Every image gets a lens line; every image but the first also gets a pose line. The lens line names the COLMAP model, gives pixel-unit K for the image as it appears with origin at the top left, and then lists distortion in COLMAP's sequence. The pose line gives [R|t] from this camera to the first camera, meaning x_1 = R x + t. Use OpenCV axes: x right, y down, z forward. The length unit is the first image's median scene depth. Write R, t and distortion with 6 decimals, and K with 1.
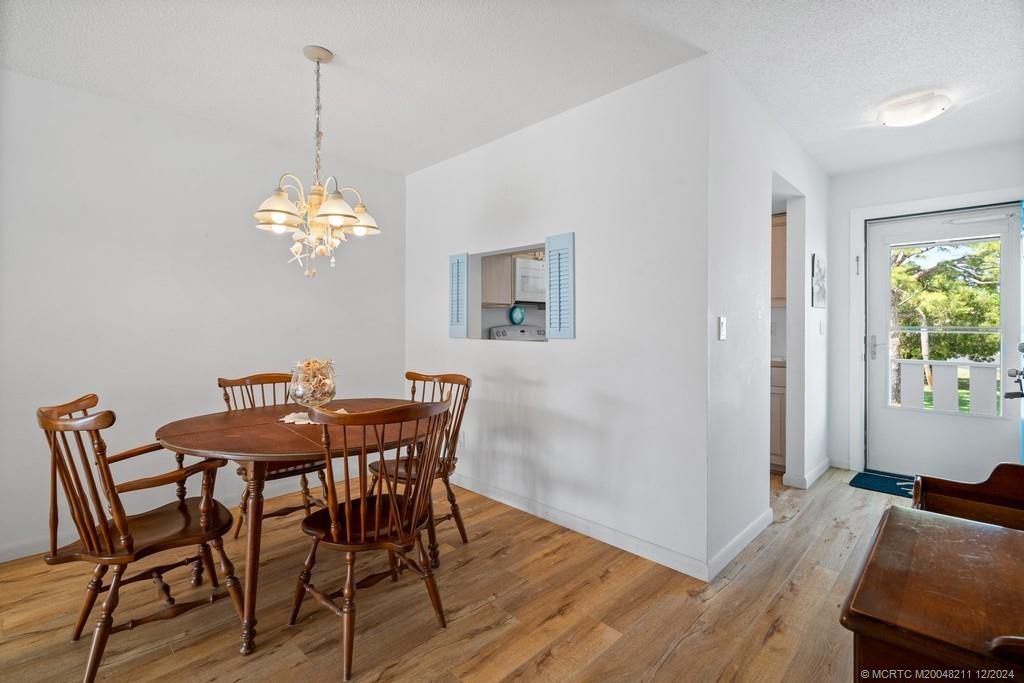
lens RADIAL K [[469.0, 0, 511.1], [0, 469.0, 325.7], [0, 0, 1]] dist [0.000095, -0.000083]
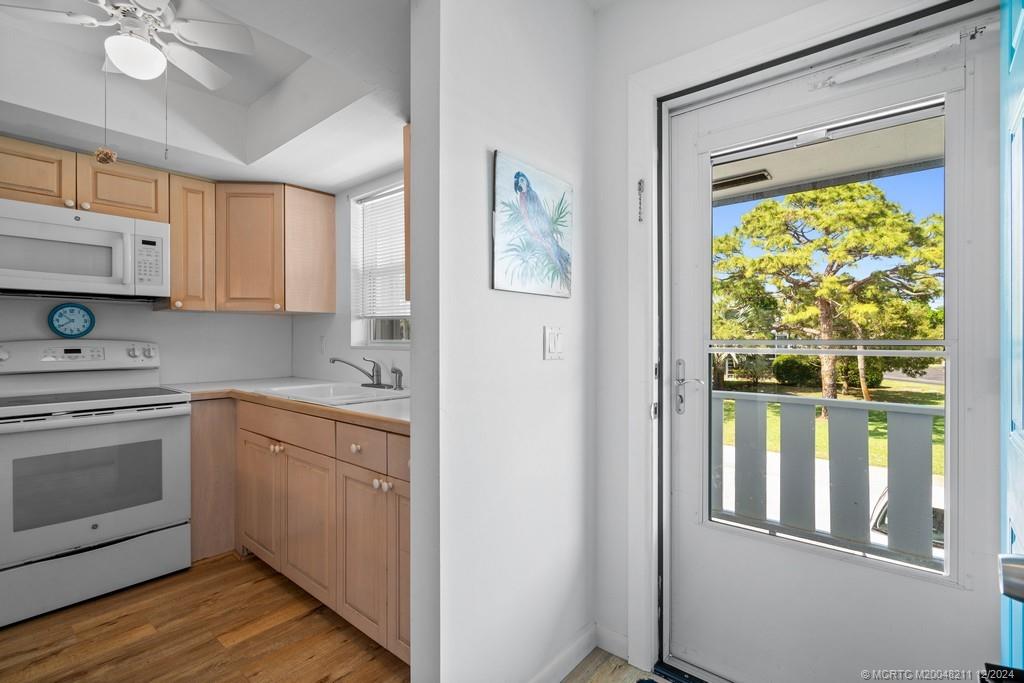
lens RADIAL K [[480.1, 0, 512.0], [0, 480.1, 341.5], [0, 0, 1]] dist [0.000158, 0.000549]
pose [[0.996025, -0.003162, 0.089022, 0.095436], [0.002959, 0.999993, 0.002417, 0.000338], [-0.089029, -0.002144, 0.996027, 0.092752]]
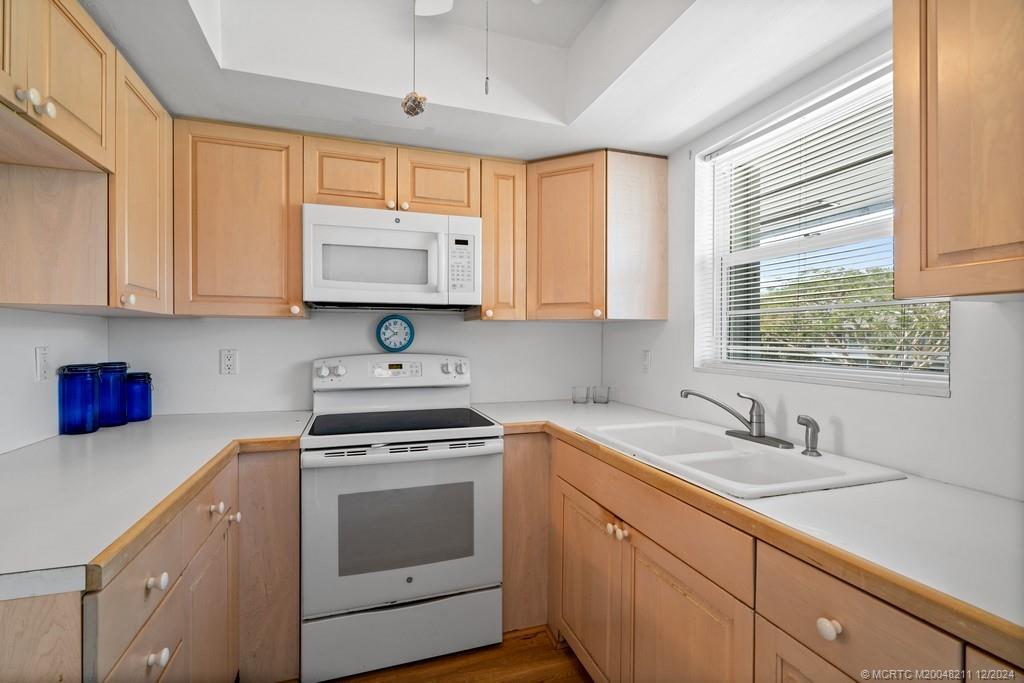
lens RADIAL K [[460.7, 0, 505.0], [0, 460.7, 342.4], [0, 0, 1]] dist [-0.004630, 0.000896]
pose [[0.898084, 0.006571, -0.439775, 0.069498], [-0.002391, 0.999947, 0.010058, -0.003694], [0.439818, -0.007982, 0.898052, 0.133001]]
